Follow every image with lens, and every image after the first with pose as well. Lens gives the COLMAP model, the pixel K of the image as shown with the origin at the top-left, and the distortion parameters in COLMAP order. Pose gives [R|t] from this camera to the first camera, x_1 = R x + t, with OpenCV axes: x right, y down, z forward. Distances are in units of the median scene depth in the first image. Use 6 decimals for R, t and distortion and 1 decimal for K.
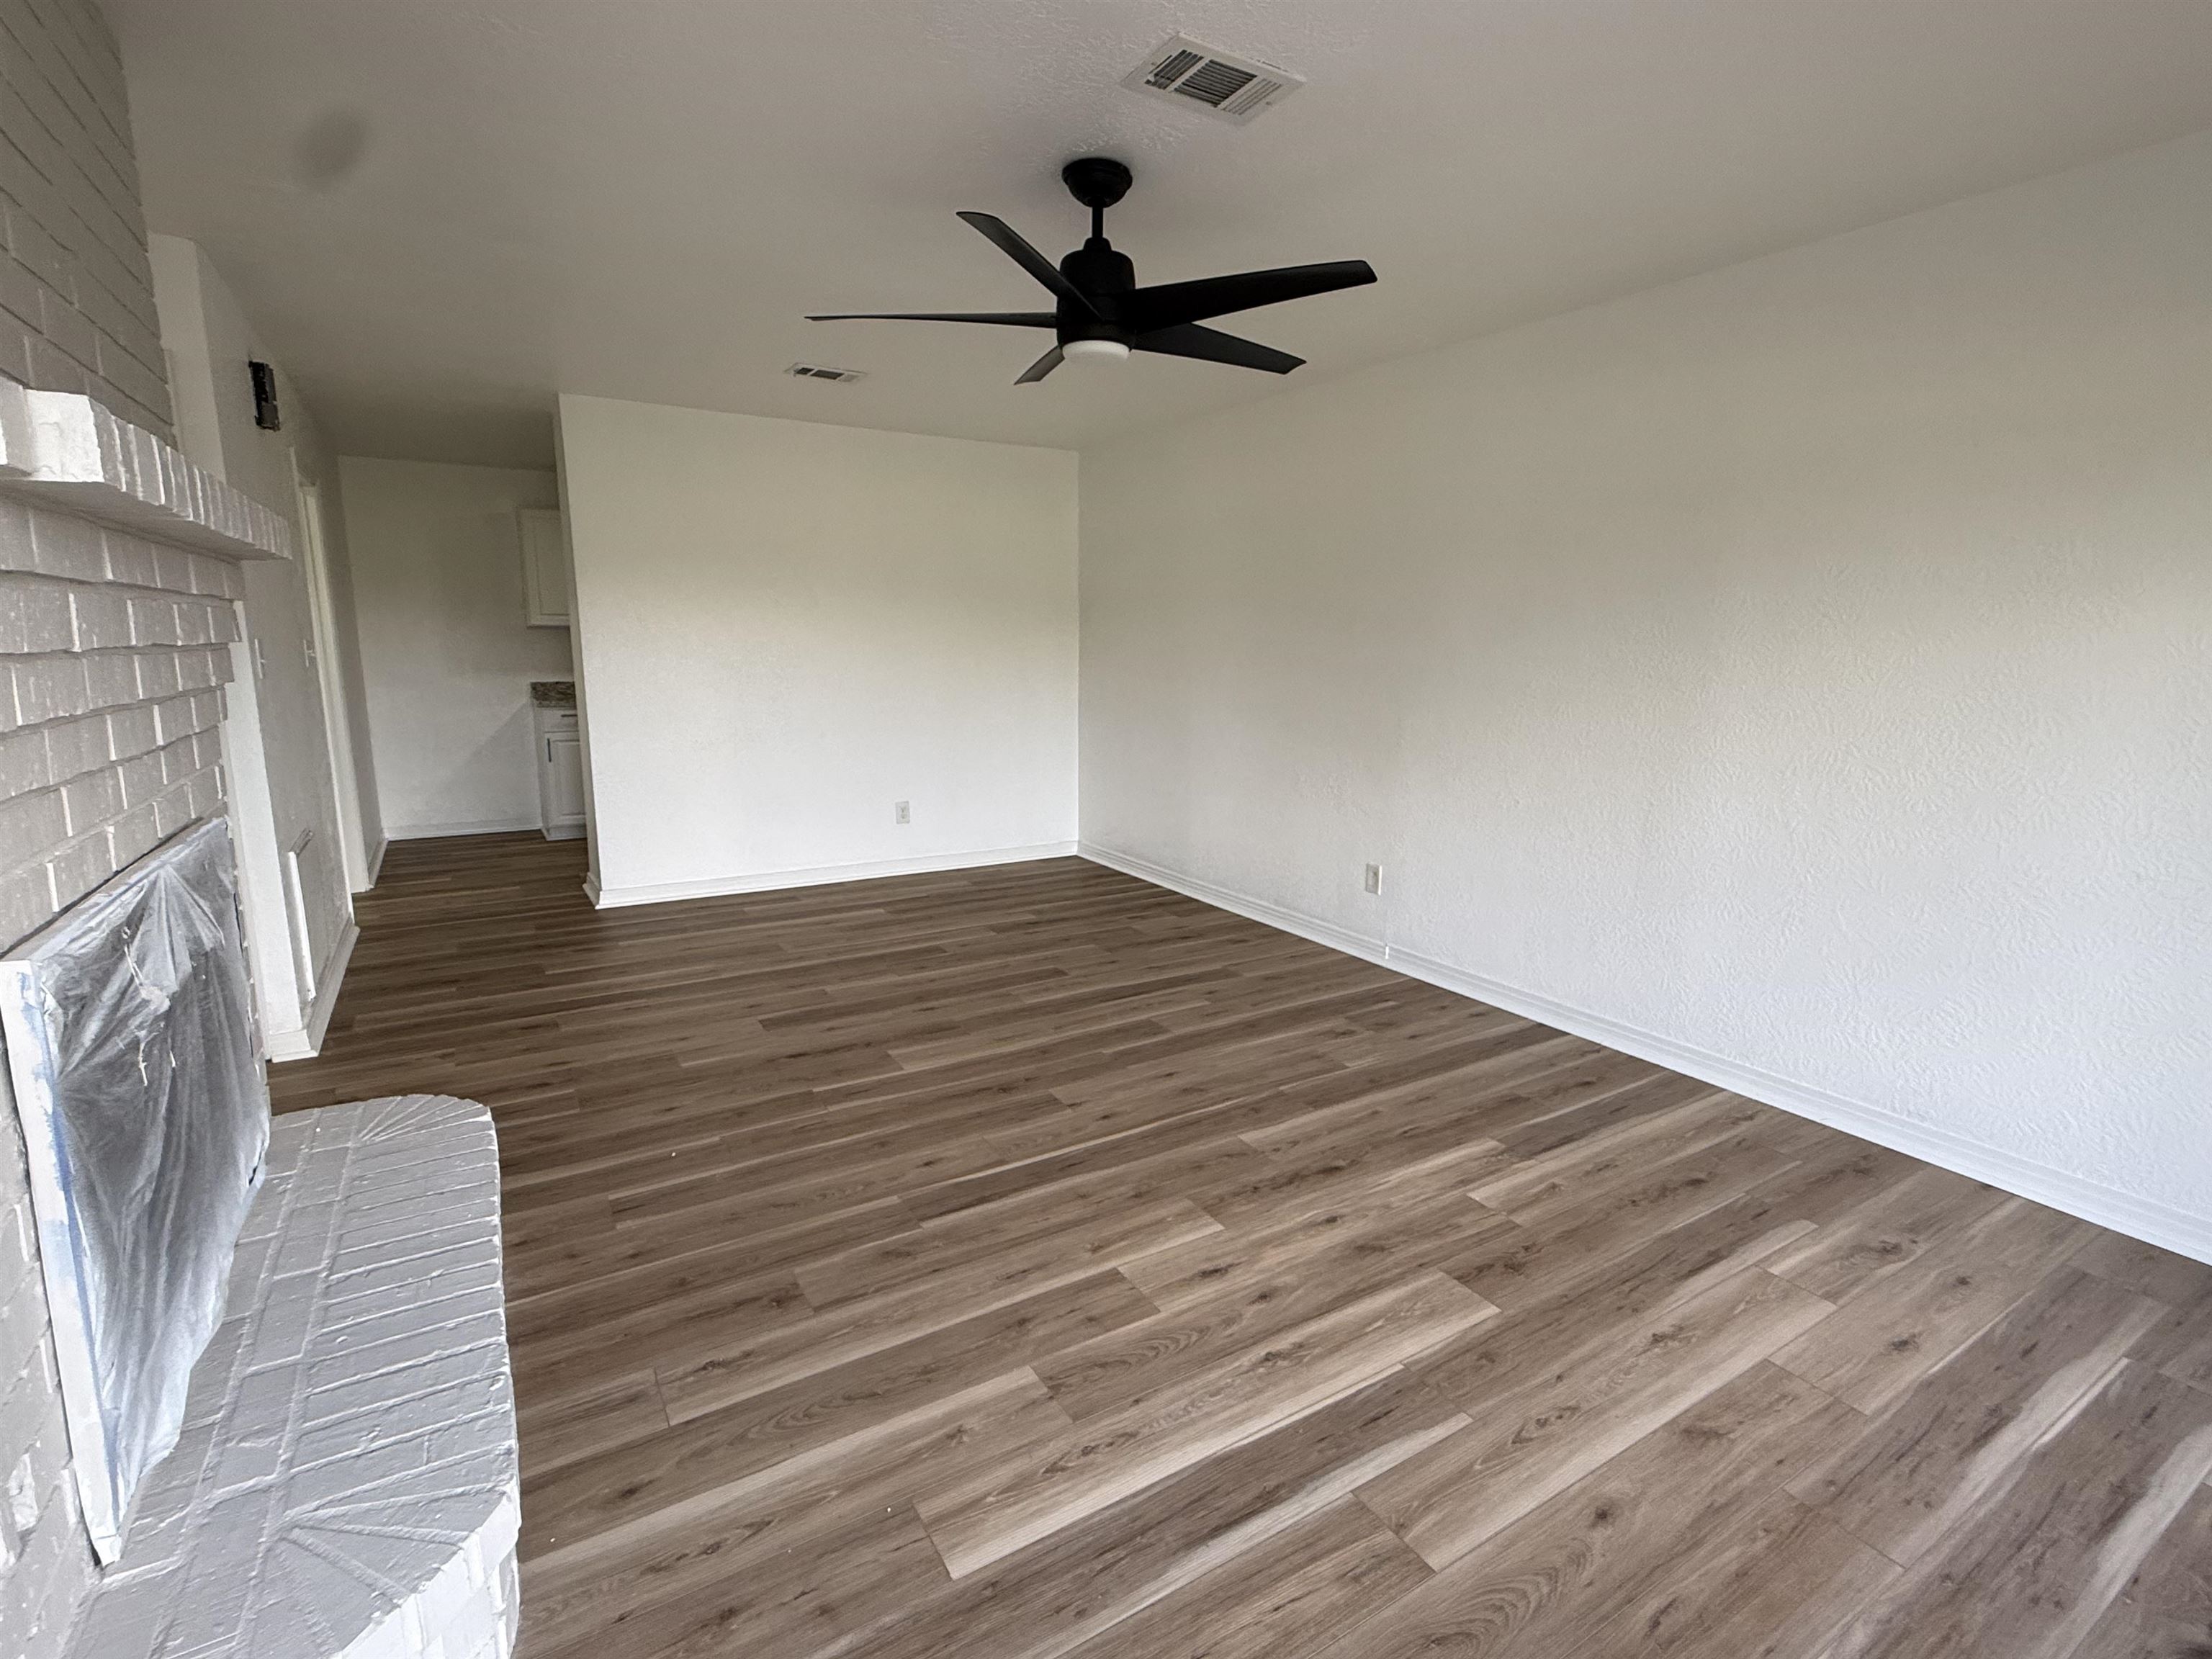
lens RADIAL K [[1034.5, 0, 1101.0], [0, 1034.5, 826.0], [0, 0, 1]] dist [0.001694, -0.000218]
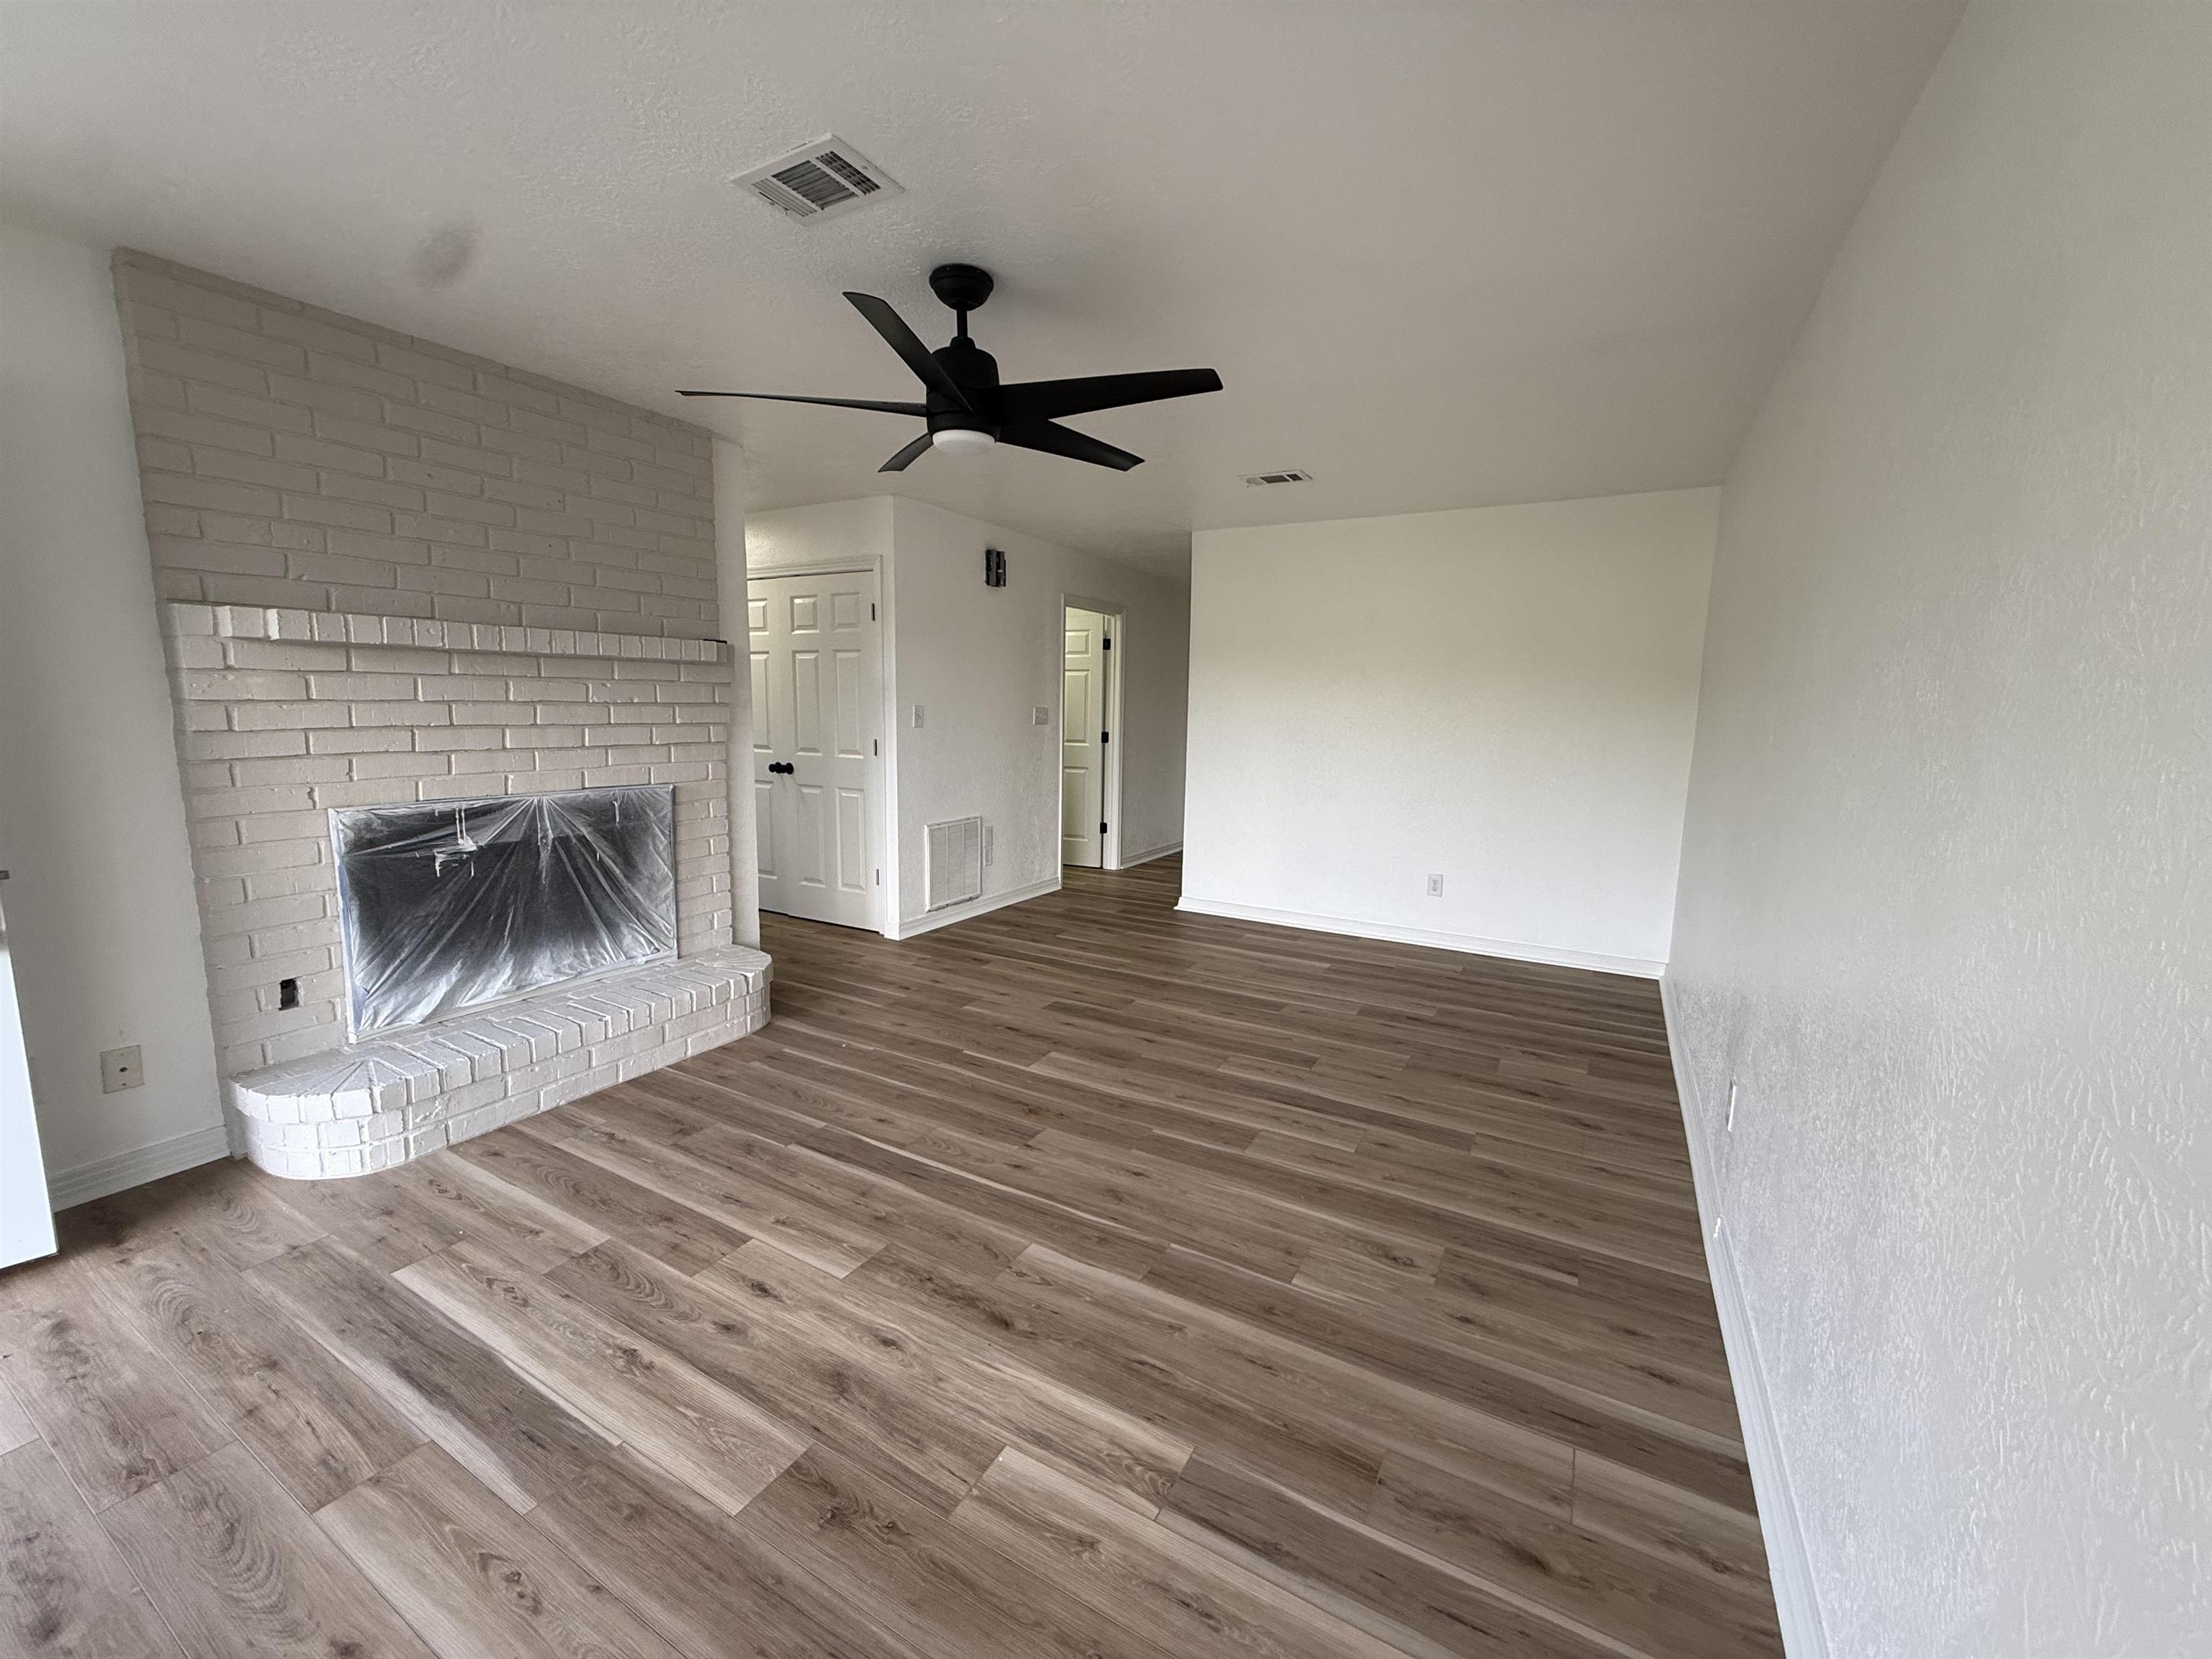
lens RADIAL K [[870.6, 0, 1086.2], [0, 870.6, 821.6], [0, 0, 1]] dist [0.001883, -0.000191]
pose [[0.488732, 0.118506, -0.864348, 0.732052], [-0.169870, 0.984696, 0.038956, -0.098028], [0.855736, 0.127787, 0.501384, 0.576269]]
